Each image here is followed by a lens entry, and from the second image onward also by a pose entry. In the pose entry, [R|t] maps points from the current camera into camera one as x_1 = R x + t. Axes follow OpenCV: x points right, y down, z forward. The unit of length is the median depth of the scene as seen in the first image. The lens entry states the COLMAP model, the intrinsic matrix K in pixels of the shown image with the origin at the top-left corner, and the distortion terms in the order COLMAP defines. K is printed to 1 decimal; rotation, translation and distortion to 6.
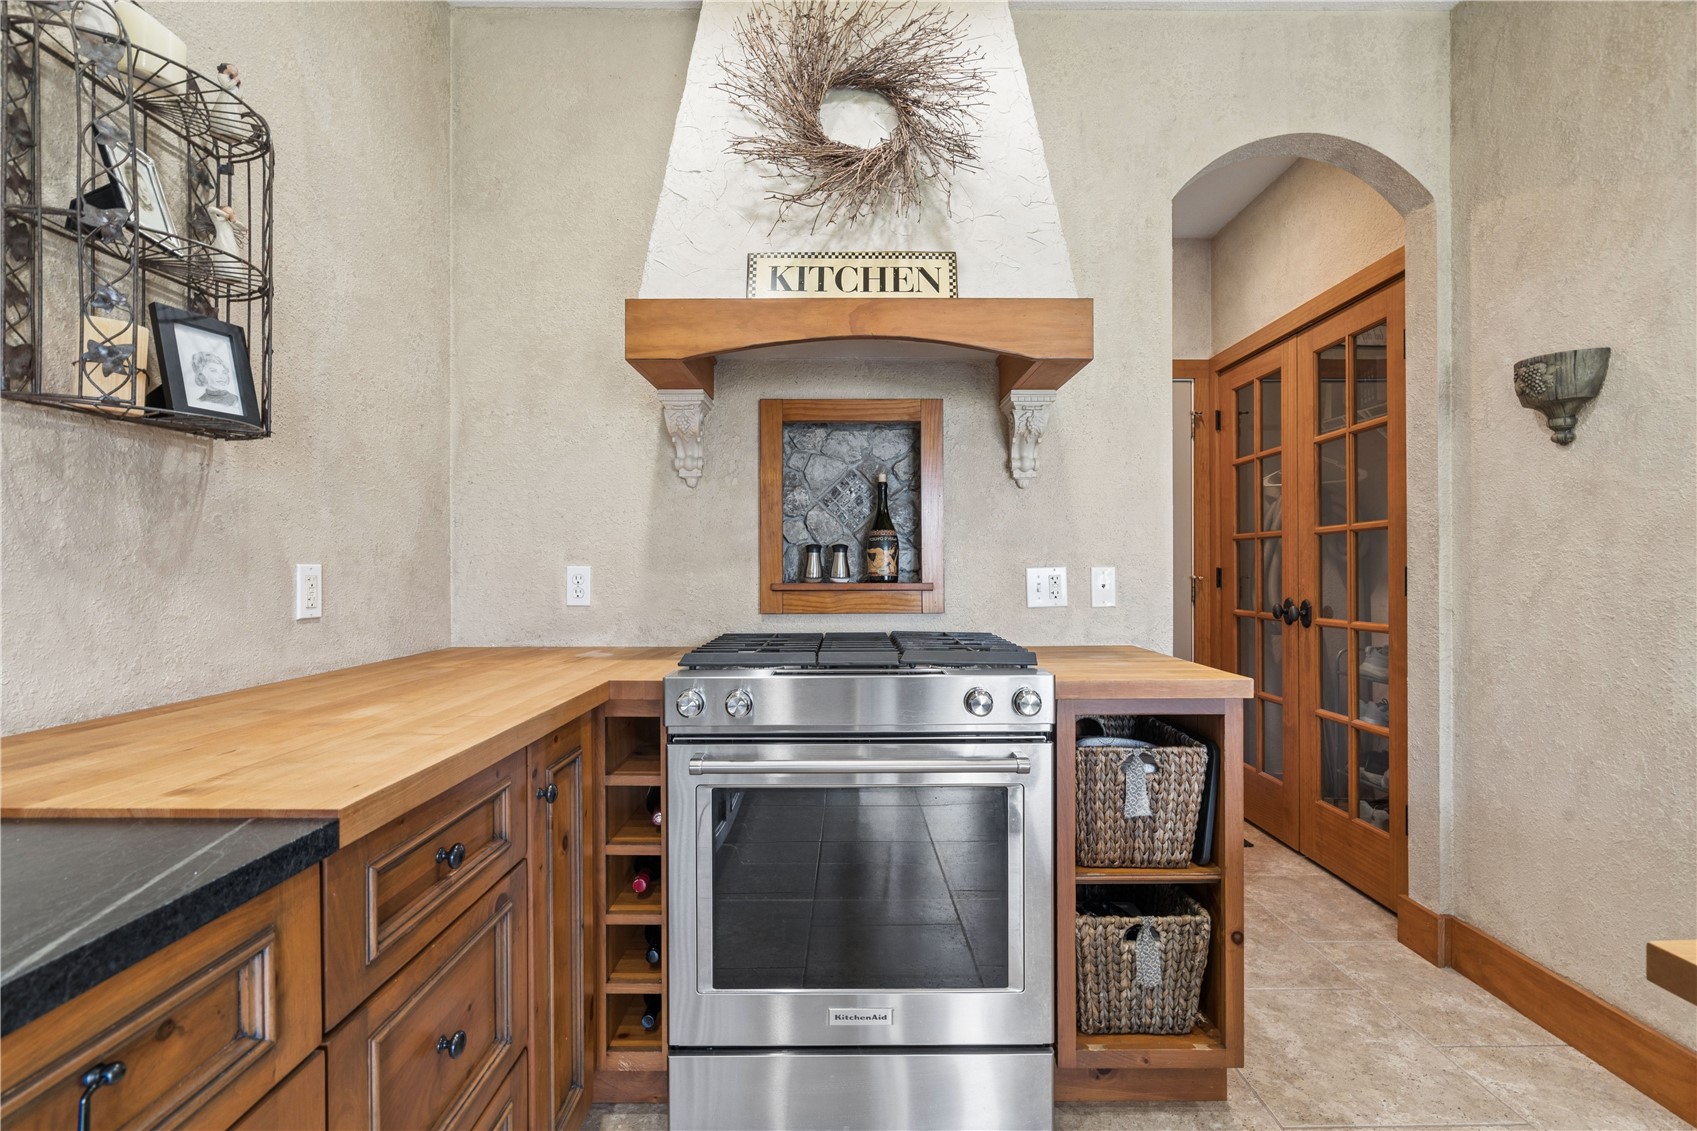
lens RADIAL K [[774.3, 0, 852.2], [0, 774.3, 567.3], [0, 0, 1]] dist [-0.003860, 0.002852]
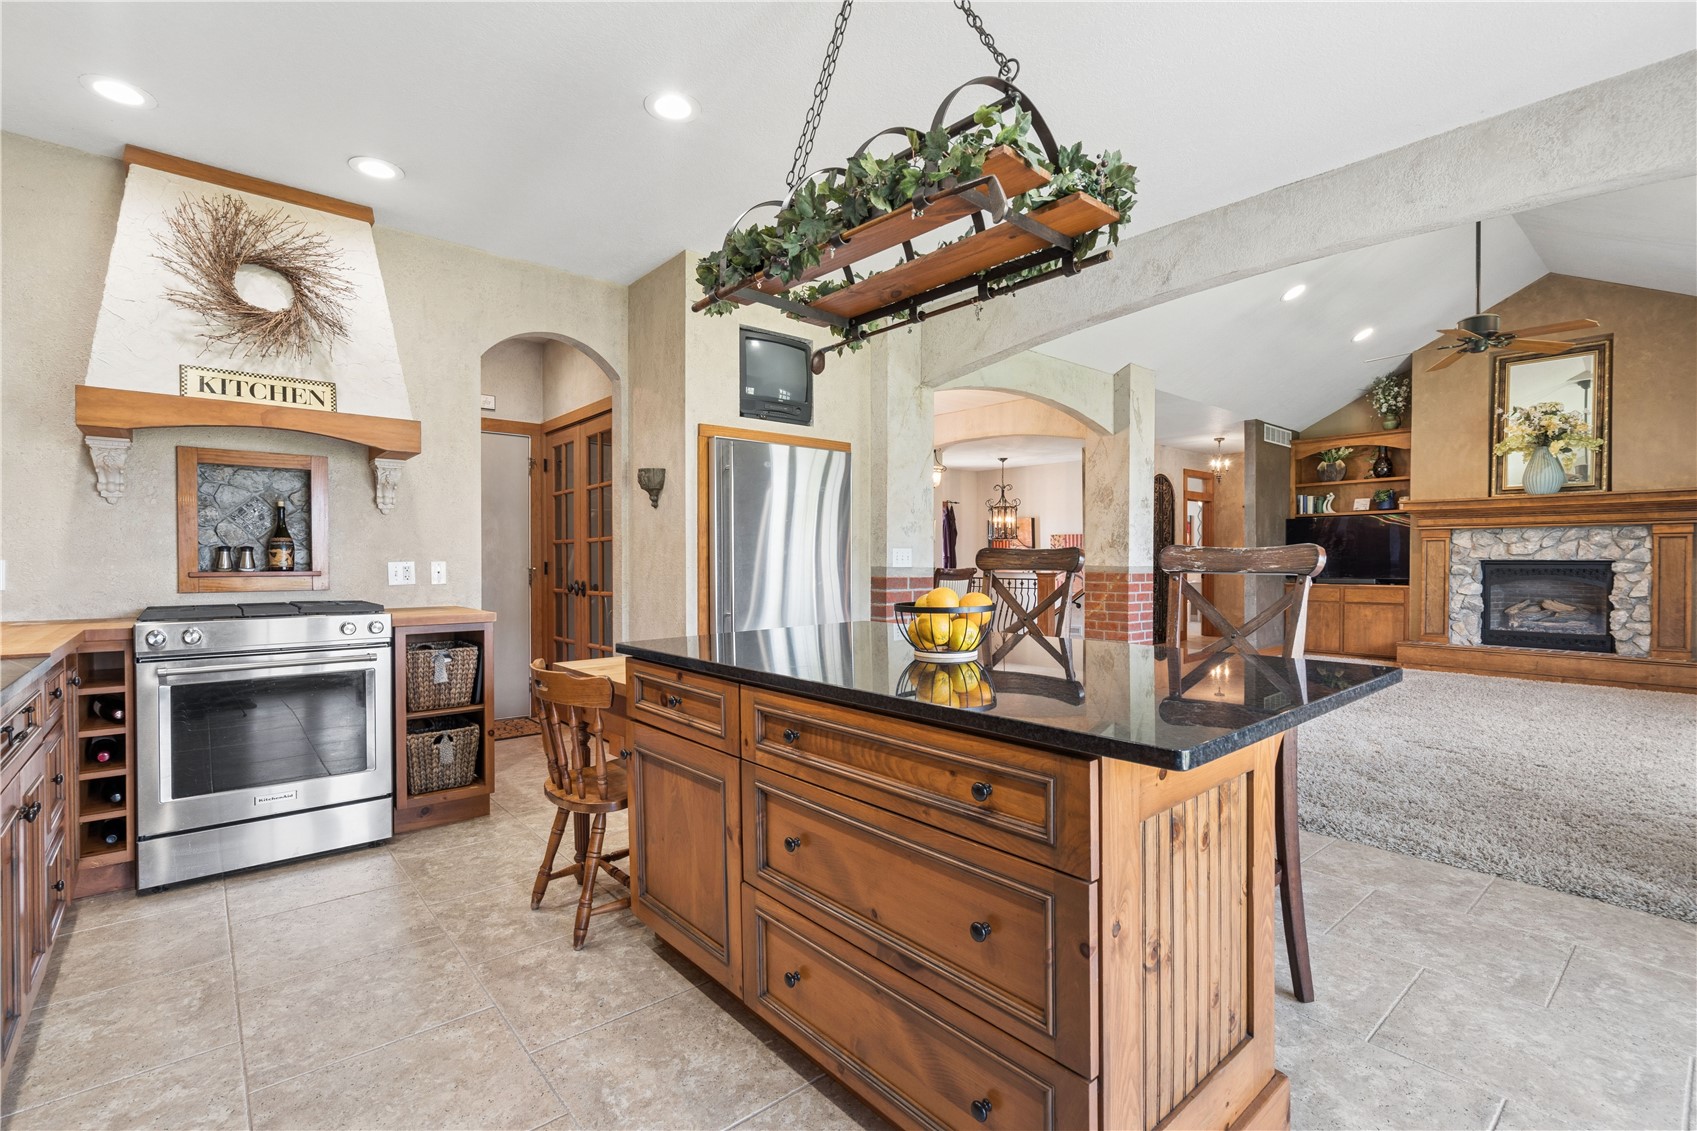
lens RADIAL K [[774.3, 0, 847.4], [0, 774.3, 569.8], [0, 0, 1]] dist [-0.003860, 0.002852]
pose [[0.764979, -0.005742, 0.644030, -0.110416], [-0.001562, 0.999941, 0.010770, -0.002540], [-0.644053, -0.009245, 0.764925, -1.100274]]
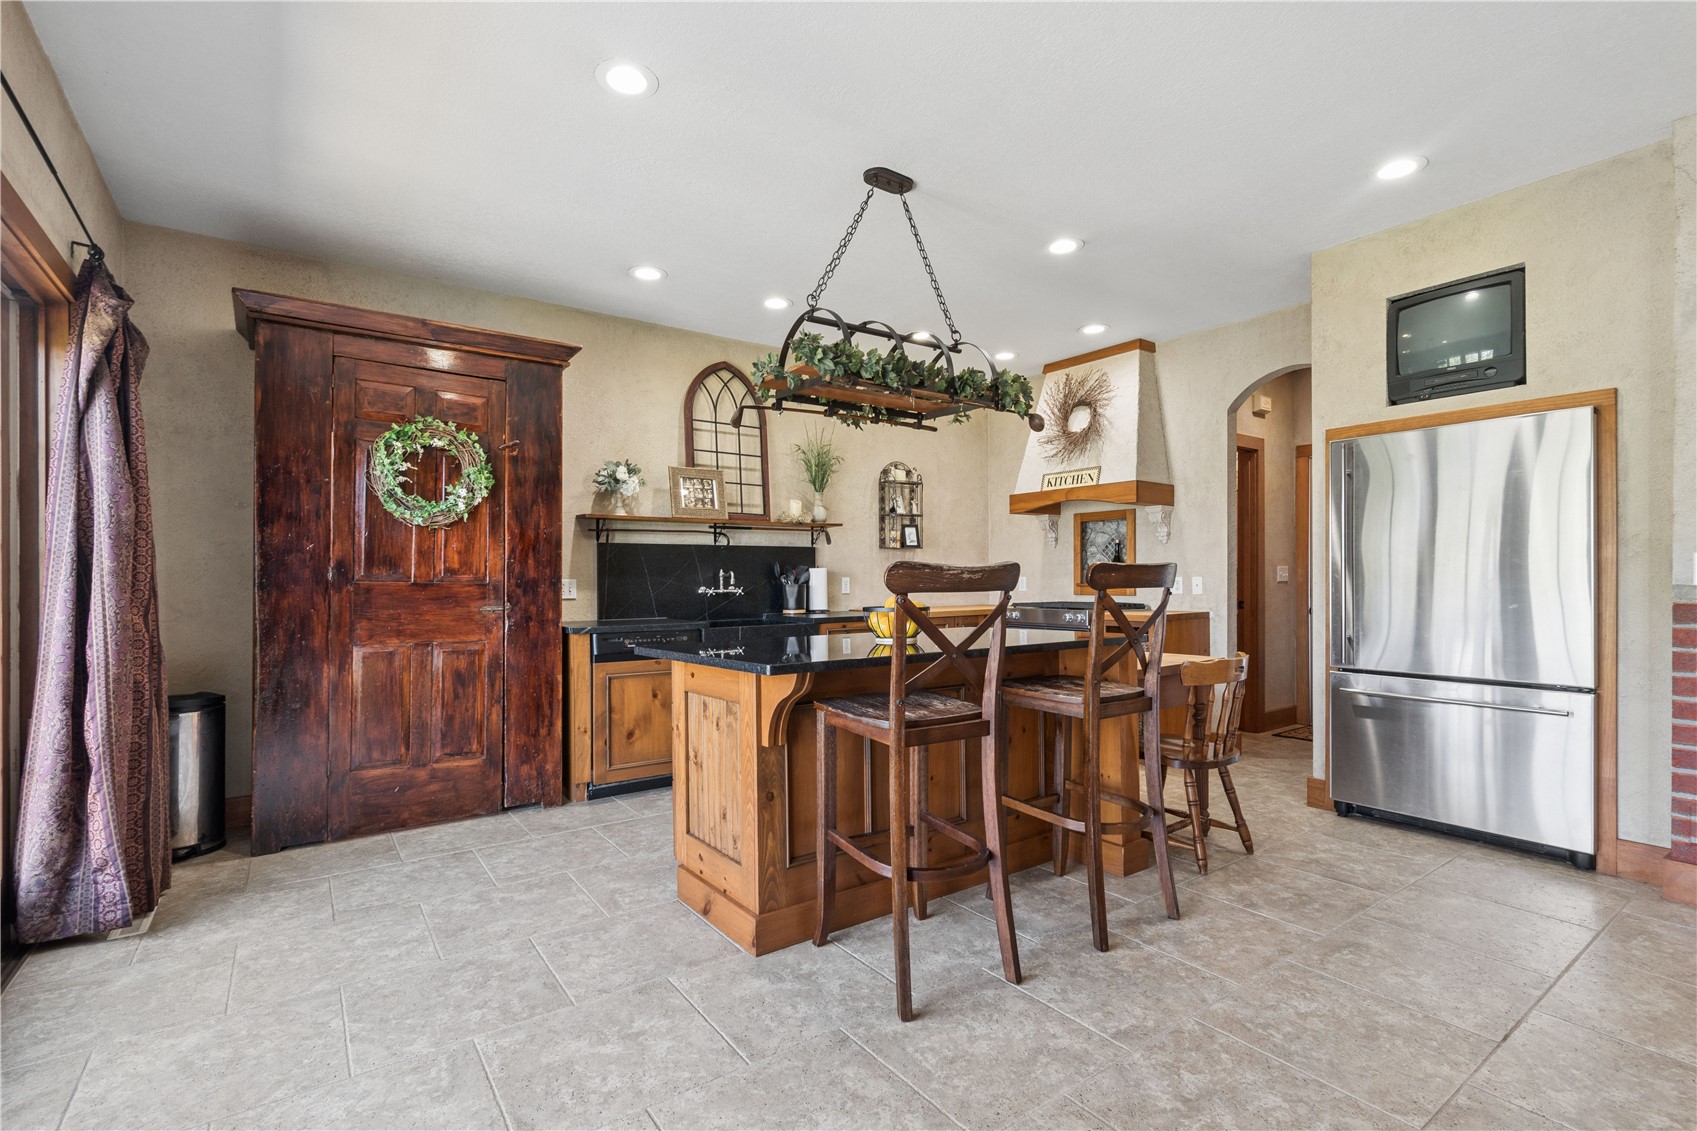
lens RADIAL K [[774.3, 0, 860.4], [0, 774.3, 581.9], [0, 0, 1]] dist [-0.003860, 0.002852]
pose [[0.588624, 0.003523, -0.808399, 1.893196], [0.005101, 0.999954, 0.008072, -0.010836], [0.808391, -0.008875, 0.588579, -1.371269]]
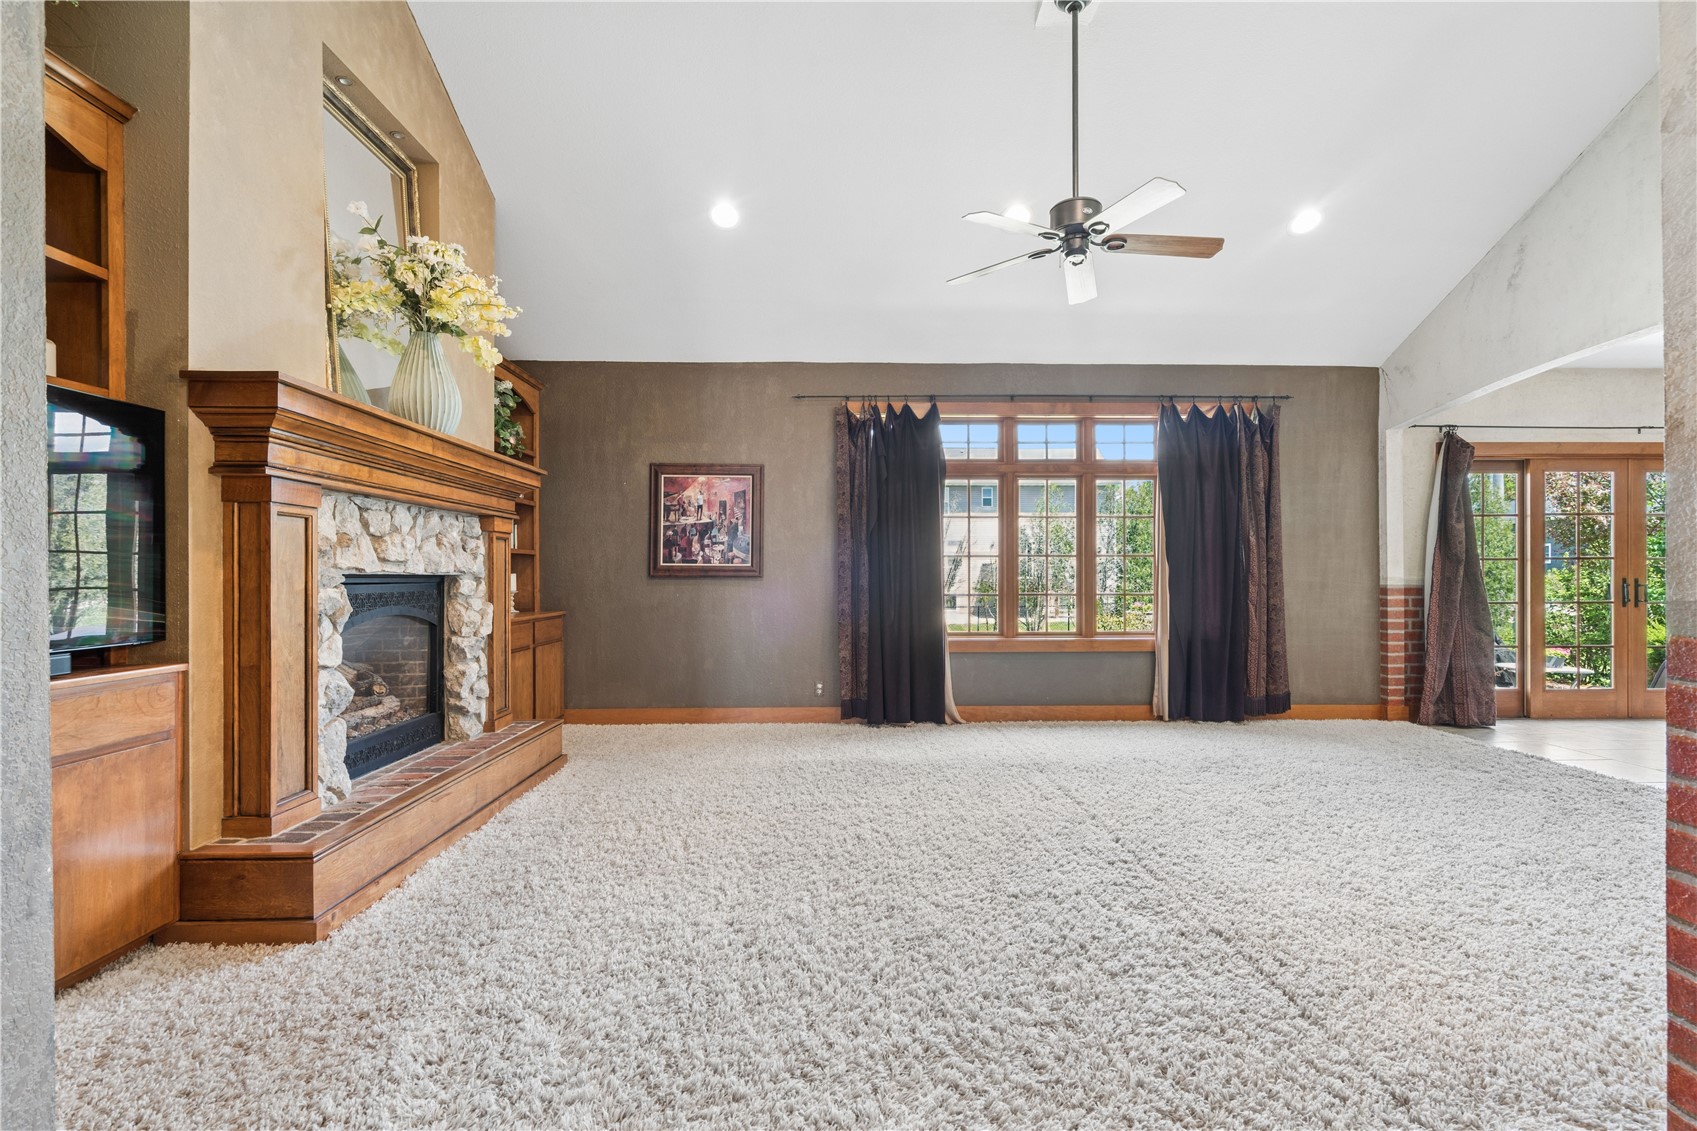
lens RADIAL K [[774.3, 0, 866.5], [0, 774.3, 571.8], [0, 0, 1]] dist [-0.003860, 0.002852]
pose [[-0.999880, 0.002004, -0.015347, 4.043499], [0.002038, 0.999996, -0.002181, -0.014495], [0.015343, -0.002212, -0.999880, 1.471294]]
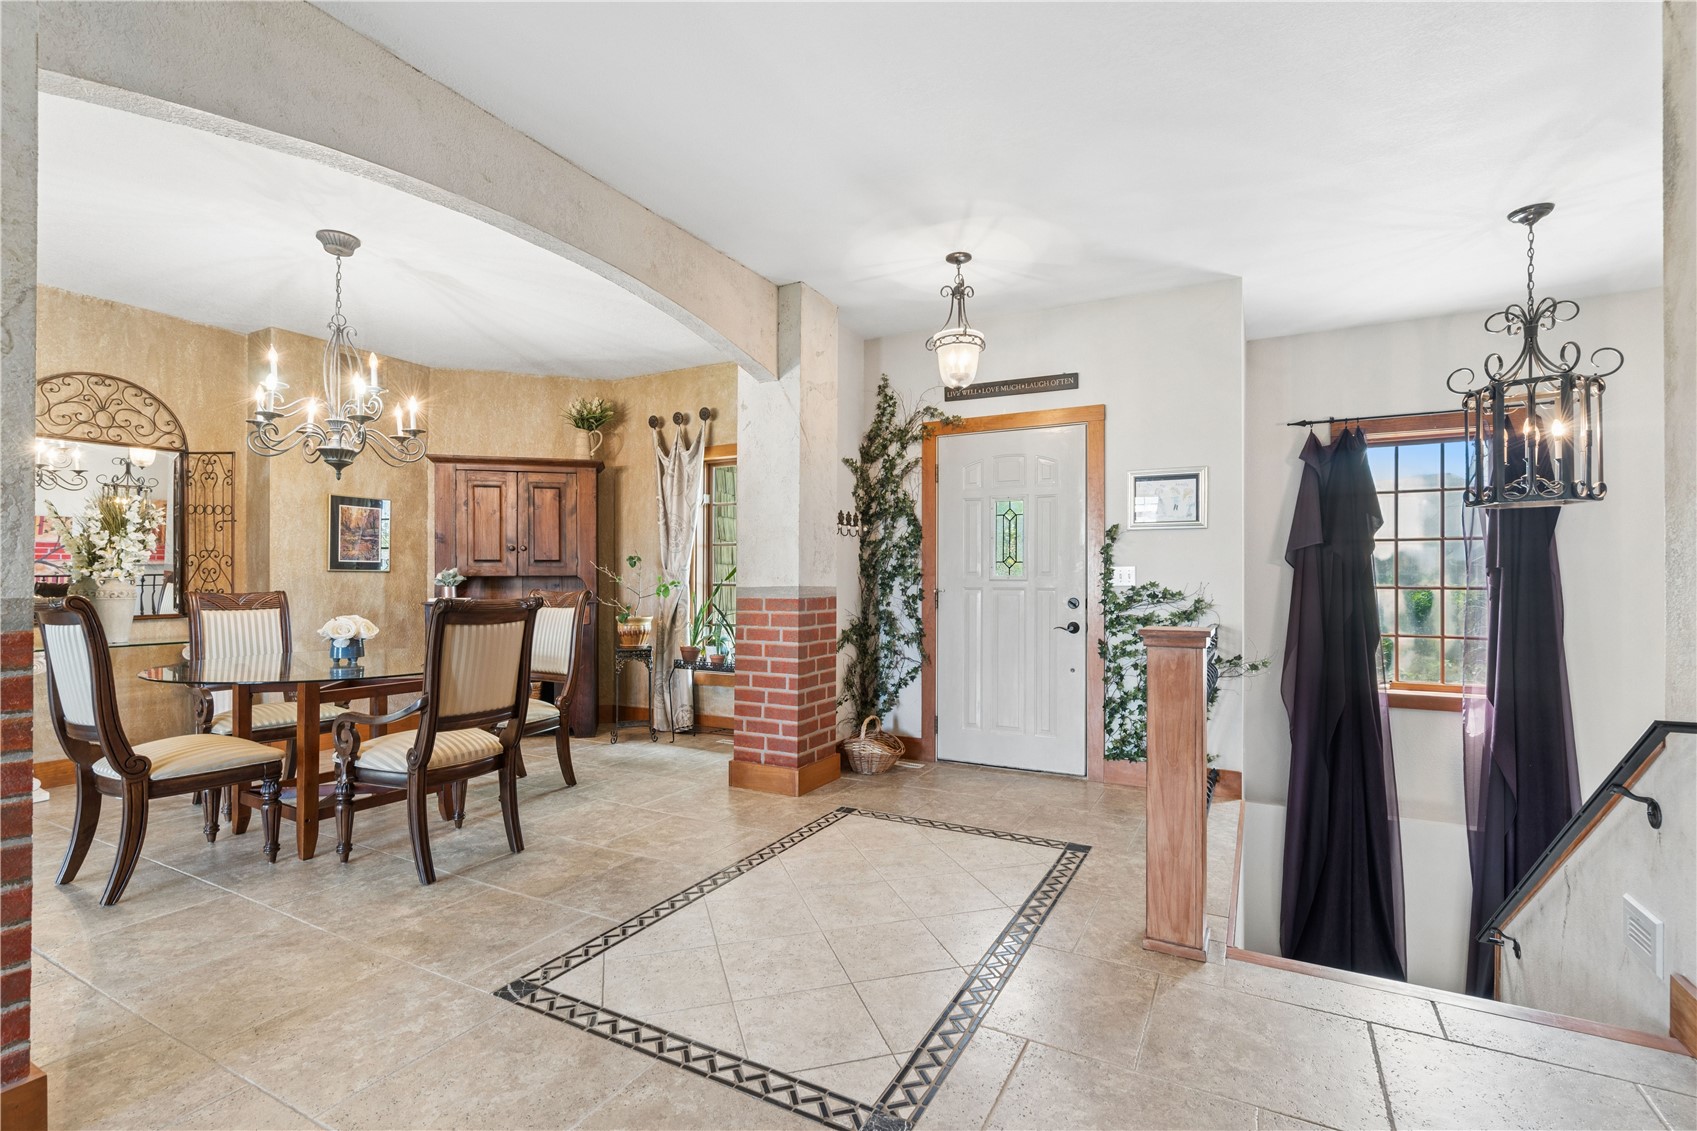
lens RADIAL K [[774.3, 0, 846.4], [0, 774.3, 577.6], [0, 0, 1]] dist [-0.003860, 0.002852]
pose [[0.870141, 0.003276, -0.492791, 4.437046], [-0.004300, 0.999990, -0.000945, -0.010317], [0.492784, 0.002941, 0.870147, 0.639890]]
